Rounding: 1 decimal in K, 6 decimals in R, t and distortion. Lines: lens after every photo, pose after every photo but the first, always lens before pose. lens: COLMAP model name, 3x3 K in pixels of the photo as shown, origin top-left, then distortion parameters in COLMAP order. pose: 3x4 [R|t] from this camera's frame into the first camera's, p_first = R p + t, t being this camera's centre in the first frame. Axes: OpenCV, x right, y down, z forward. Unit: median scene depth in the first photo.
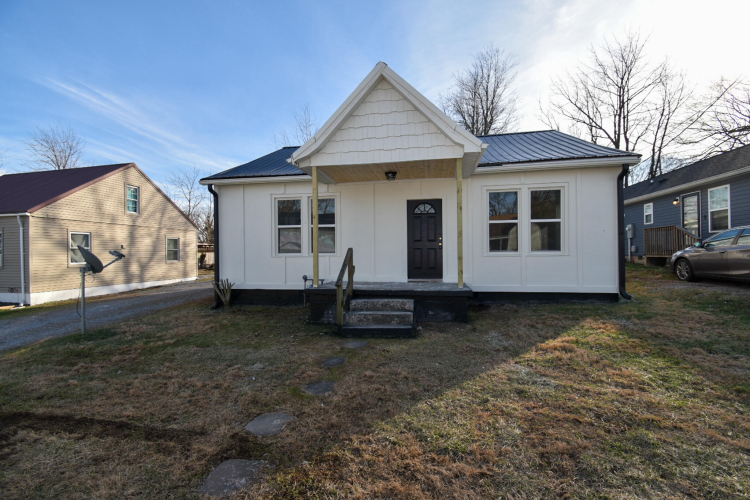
lens RADIAL K [[332.2, 0, 376.4], [0, 332.2, 248.9], [0, 0, 1]] dist [0.012114, -0.019658]
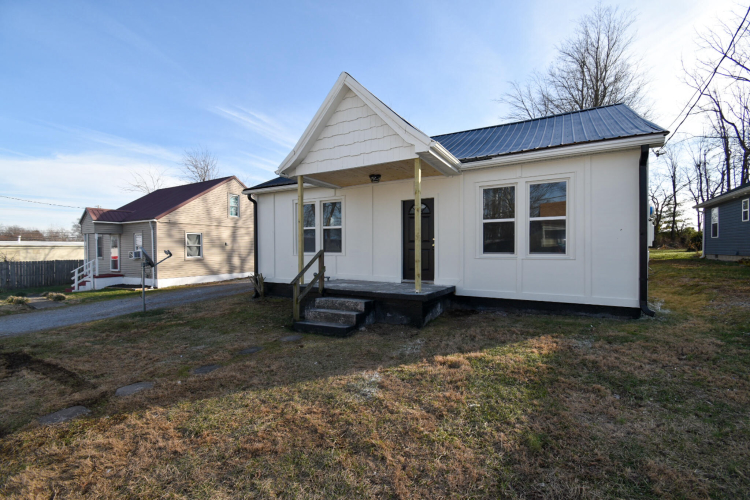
lens RADIAL K [[332.2, 0, 380.6], [0, 332.2, 248.8], [0, 0, 1]] dist [0.012114, -0.019658]
pose [[0.939627, 0.006521, -0.342139, 0.397172], [-0.000228, 0.999830, 0.018429, -0.021787], [0.342201, -0.017239, 0.939469, 0.039417]]
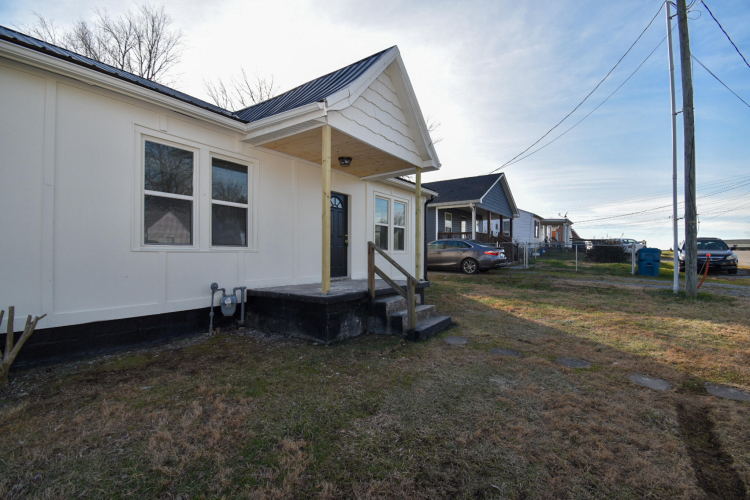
lens RADIAL K [[332.2, 0, 373.7], [0, 332.2, 250.2], [0, 0, 1]] dist [0.012114, -0.019658]
pose [[0.390414, 0.014207, 0.920530, -0.729457], [-0.030638, 0.999528, -0.002432, 0.014447], [-0.920130, -0.027254, 0.390665, 0.558025]]
